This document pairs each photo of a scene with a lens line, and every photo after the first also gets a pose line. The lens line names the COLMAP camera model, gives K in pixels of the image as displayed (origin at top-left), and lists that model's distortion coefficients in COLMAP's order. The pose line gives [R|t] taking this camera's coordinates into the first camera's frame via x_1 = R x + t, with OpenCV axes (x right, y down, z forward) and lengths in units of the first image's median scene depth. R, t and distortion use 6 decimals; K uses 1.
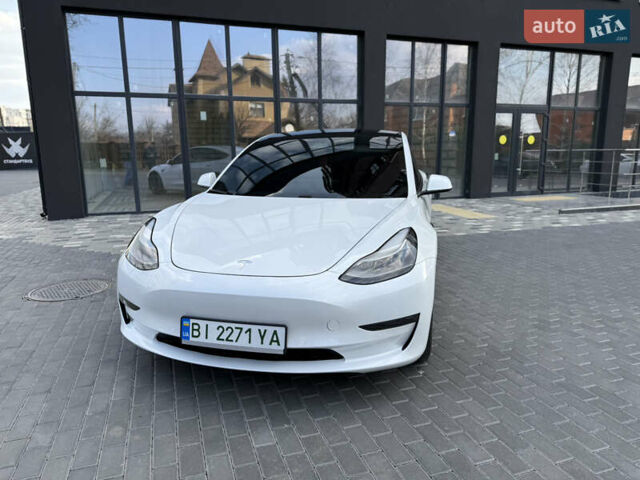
lens RADIAL K [[451.3, 0, 318.9], [0, 451.3, 238.9], [0, 0, 1]] dist [0.041128, -0.051237]
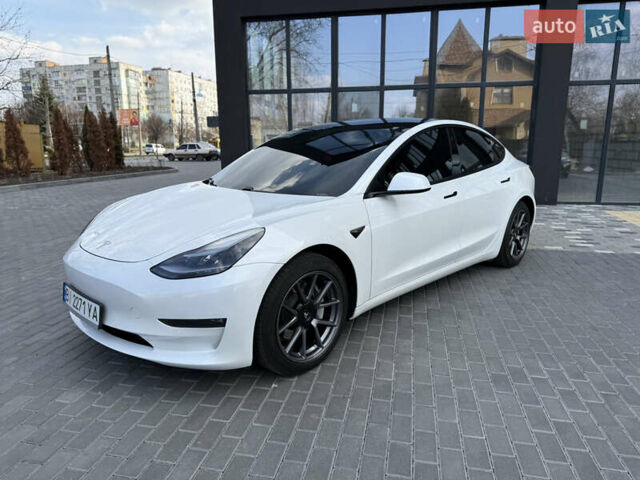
lens RADIAL K [[451.3, 0, 320.2], [0, 451.3, 240.2], [0, 0, 1]] dist [0.041128, -0.051237]
pose [[0.861424, 0.111497, -0.495497, 0.641818], [-0.099272, 0.993751, 0.051030, -0.050534], [0.498091, 0.005231, 0.867109, 0.215292]]
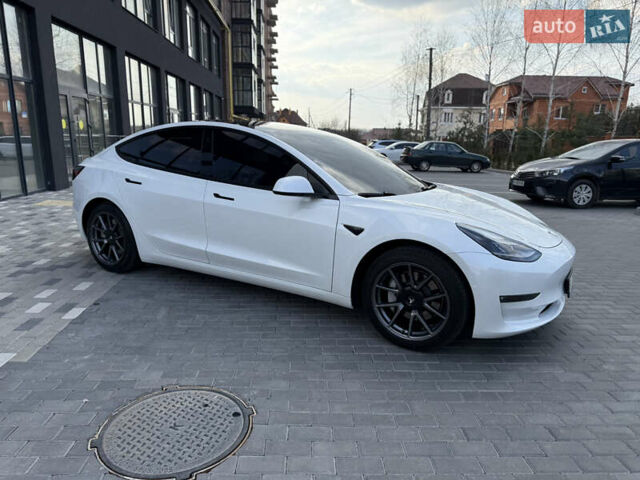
lens RADIAL K [[451.3, 0, 313.2], [0, 451.3, 243.3], [0, 0, 1]] dist [0.041128, -0.051237]
pose [[0.299543, -0.208613, 0.930997, -1.302389], [0.161440, 0.972814, 0.166041, -0.205729], [-0.940325, 0.100564, 0.325078, 0.934394]]
